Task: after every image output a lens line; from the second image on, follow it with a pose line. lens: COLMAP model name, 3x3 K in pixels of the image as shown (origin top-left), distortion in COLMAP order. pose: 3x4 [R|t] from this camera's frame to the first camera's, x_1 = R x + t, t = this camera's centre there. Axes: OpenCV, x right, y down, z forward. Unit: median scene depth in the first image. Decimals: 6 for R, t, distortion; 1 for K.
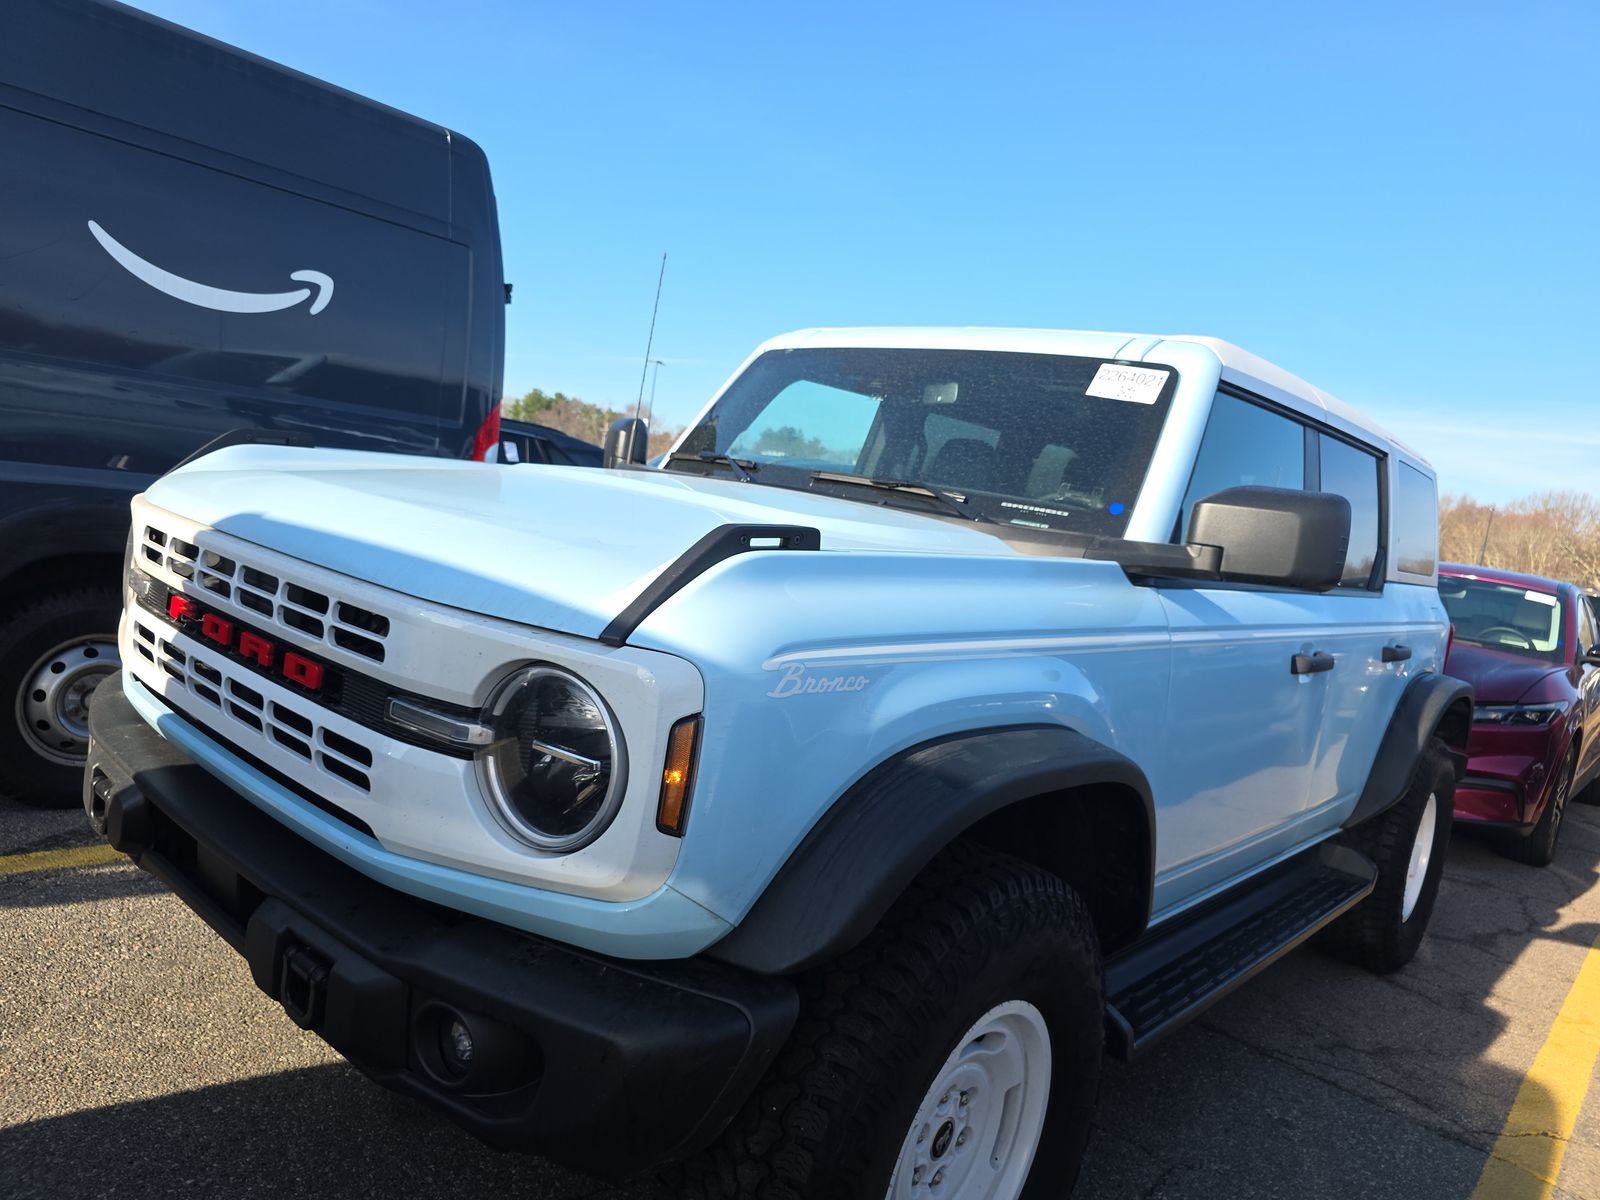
lens RADIAL K [[1084.8, 0, 817.0], [0, 1084.8, 604.6], [0, 0, 1]] dist [0.050516, -0.038995]
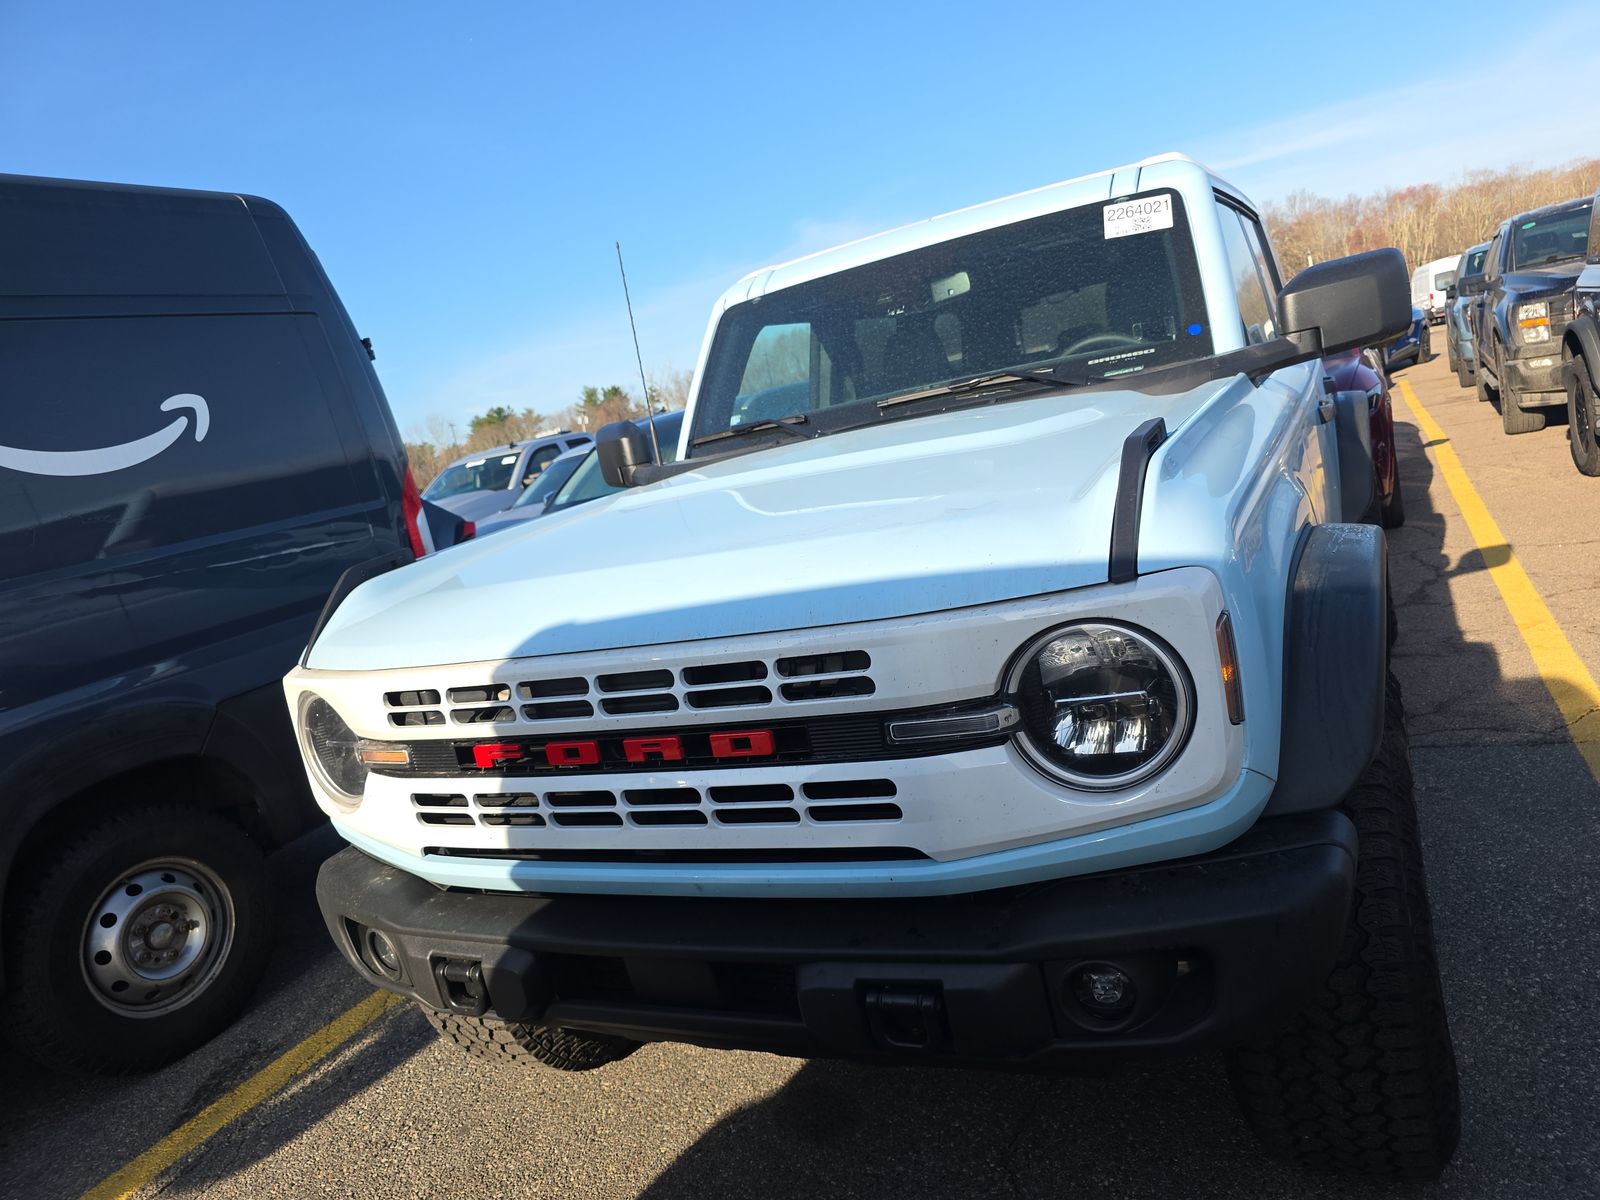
lens RADIAL K [[1084.8, 0, 817.0], [0, 1084.8, 604.6], [0, 0, 1]] dist [0.050516, -0.038995]
pose [[0.899375, -0.382995, 0.210806, -0.305847], [0.366715, 0.923427, 0.113153, -0.075062], [-0.238001, -0.024461, 0.970957, 0.027376]]
